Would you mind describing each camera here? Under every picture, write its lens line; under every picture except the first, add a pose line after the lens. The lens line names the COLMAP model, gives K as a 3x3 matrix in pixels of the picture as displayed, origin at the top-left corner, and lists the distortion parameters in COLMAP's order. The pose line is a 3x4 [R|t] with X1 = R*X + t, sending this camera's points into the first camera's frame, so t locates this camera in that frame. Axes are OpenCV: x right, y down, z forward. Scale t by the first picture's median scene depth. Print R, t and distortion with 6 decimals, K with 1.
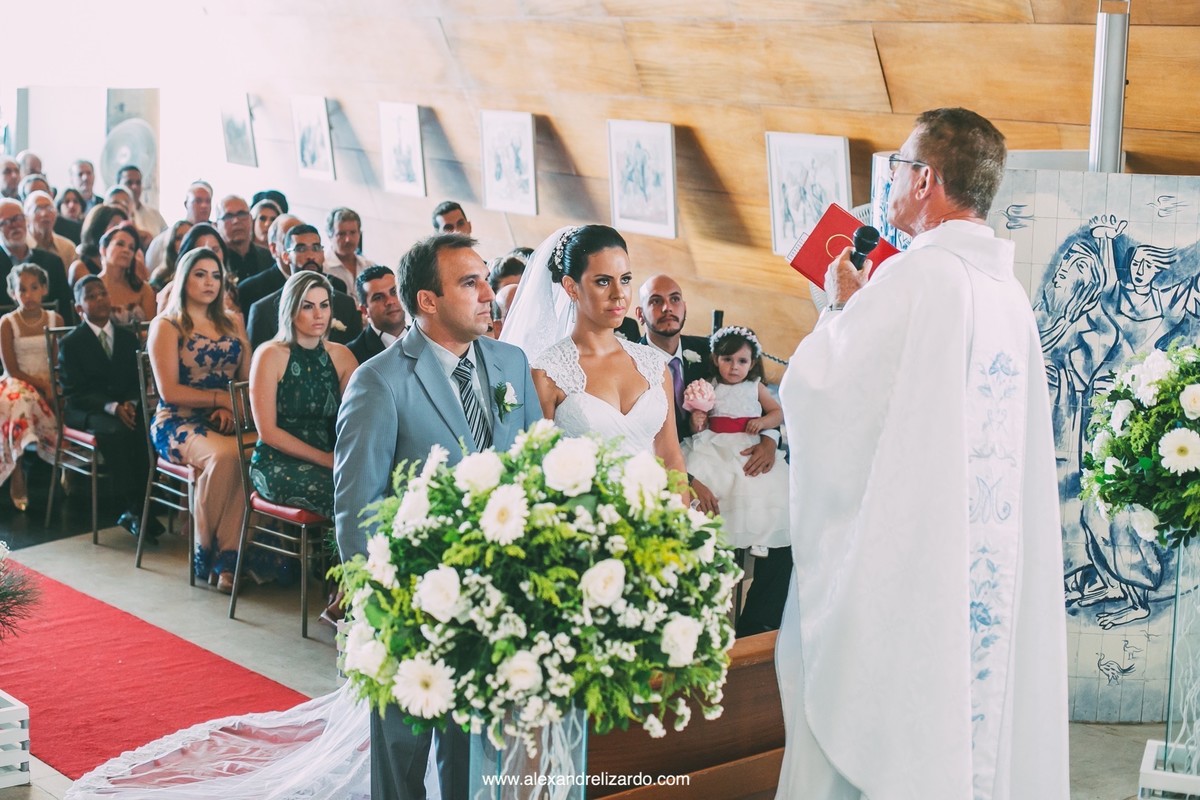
lens RADIAL K [[2011.7, 0, 569.5], [0, 2011.7, 365.2], [0, 0, 1]] dist [-0.053136, 0.000000]
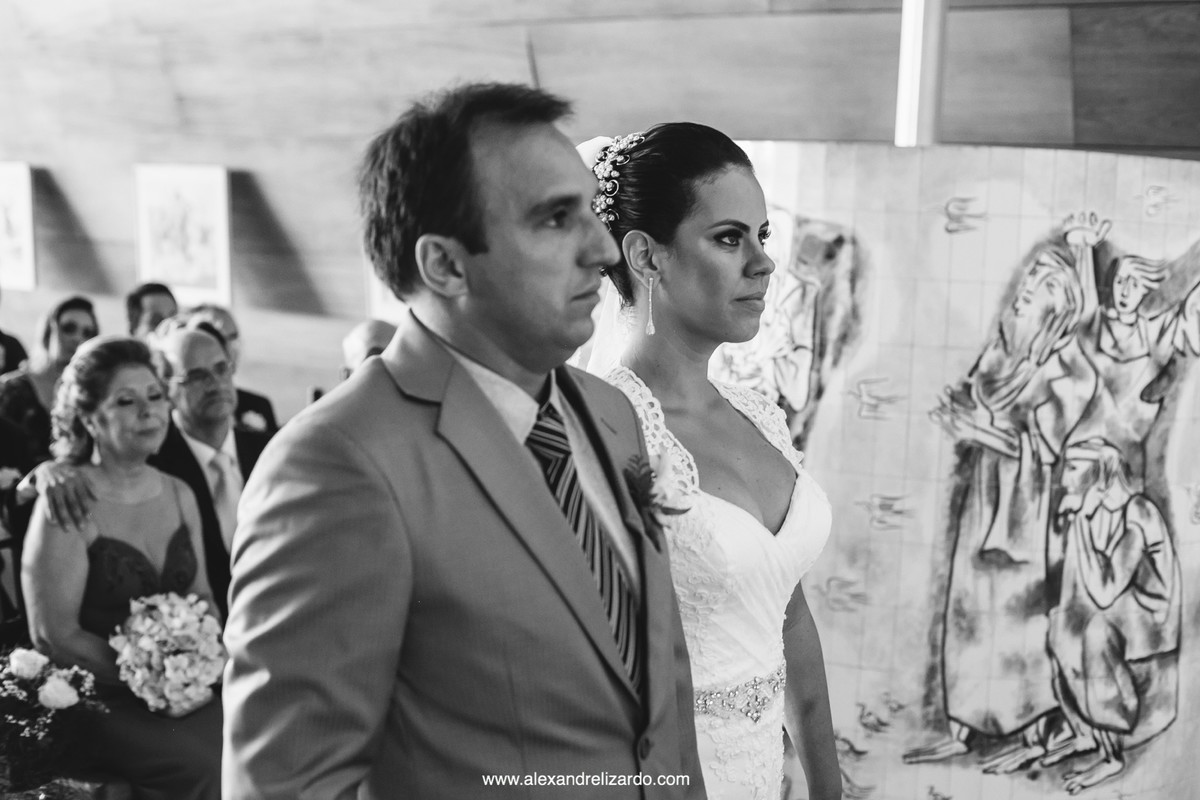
lens RADIAL K [[1725.8, 0, 591.0], [0, 1725.8, 408.4], [0, 0, 1]] dist [-0.119194, 0.000000]
pose [[0.930523, -0.023812, 0.365458, -0.112406], [0.035711, 0.999028, -0.025832, 0.003211], [-0.364487, 0.037088, 0.930469, 0.491814]]
